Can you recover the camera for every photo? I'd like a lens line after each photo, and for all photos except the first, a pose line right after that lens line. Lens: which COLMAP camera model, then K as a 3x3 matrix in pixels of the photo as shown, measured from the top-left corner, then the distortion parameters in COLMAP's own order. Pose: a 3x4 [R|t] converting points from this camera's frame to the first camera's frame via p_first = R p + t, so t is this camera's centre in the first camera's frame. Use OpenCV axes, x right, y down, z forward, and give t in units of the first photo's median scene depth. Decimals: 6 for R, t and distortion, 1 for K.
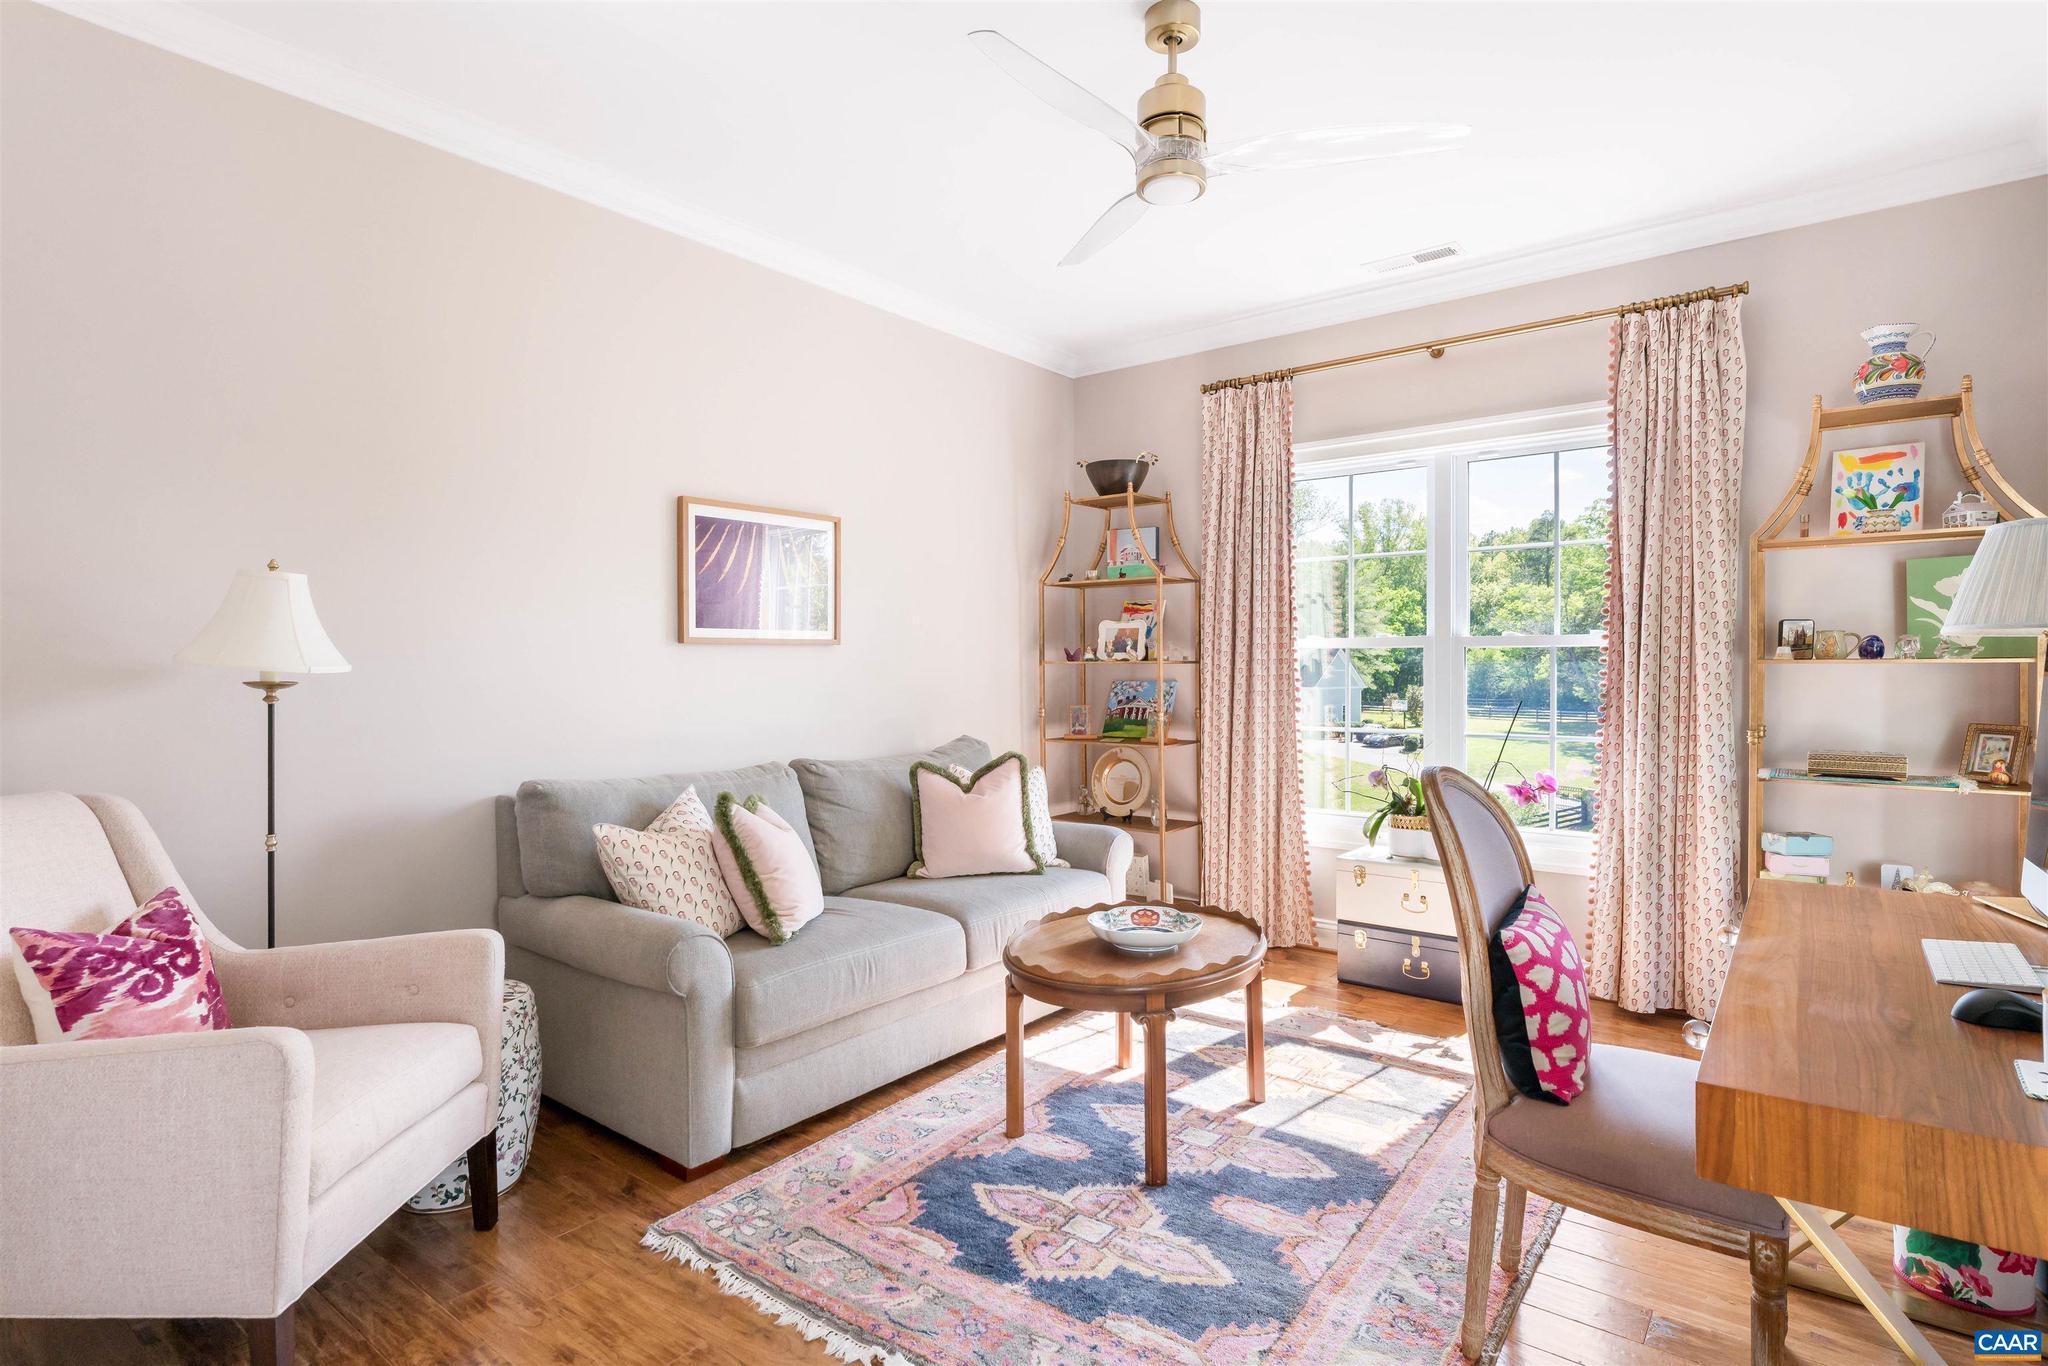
lens RADIAL K [[1069.5, 0, 1026.7], [0, 1069.5, 672.5], [0, 0, 1]] dist [-0.001957, -0.000990]
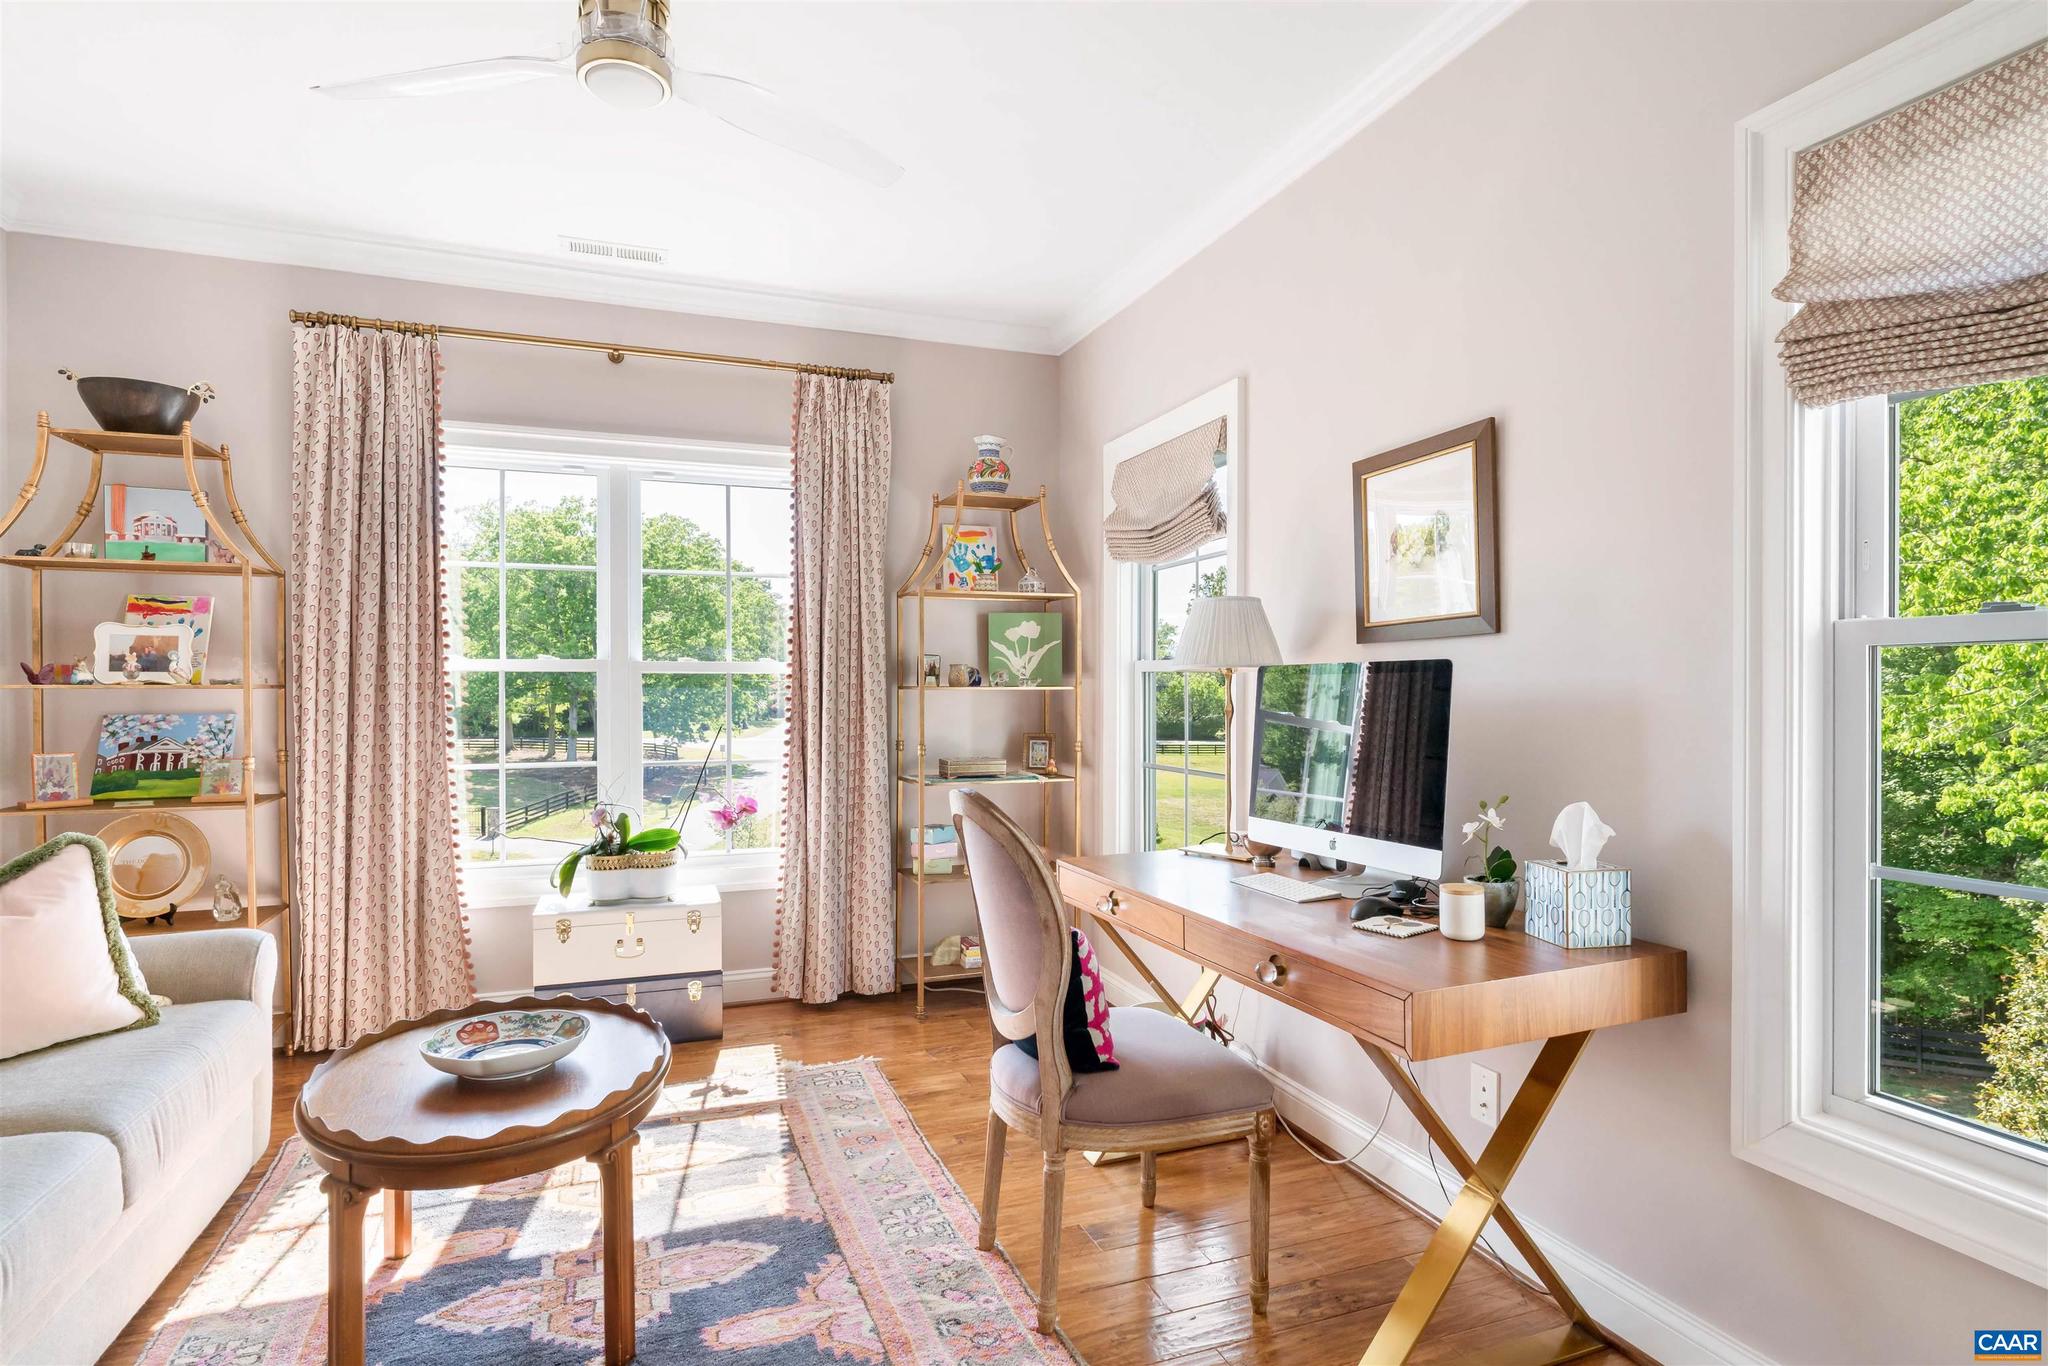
lens RADIAL K [[1076.5, 0, 1024.1], [0, 1076.5, 692.8], [0, 0, 1]] dist [0.003630, -0.000047]
pose [[0.506030, -0.001601, 0.862515, -0.274567], [0.004353, 0.999990, -0.000698, -0.003300], [-0.862505, 0.004108, 0.506032, 0.236805]]
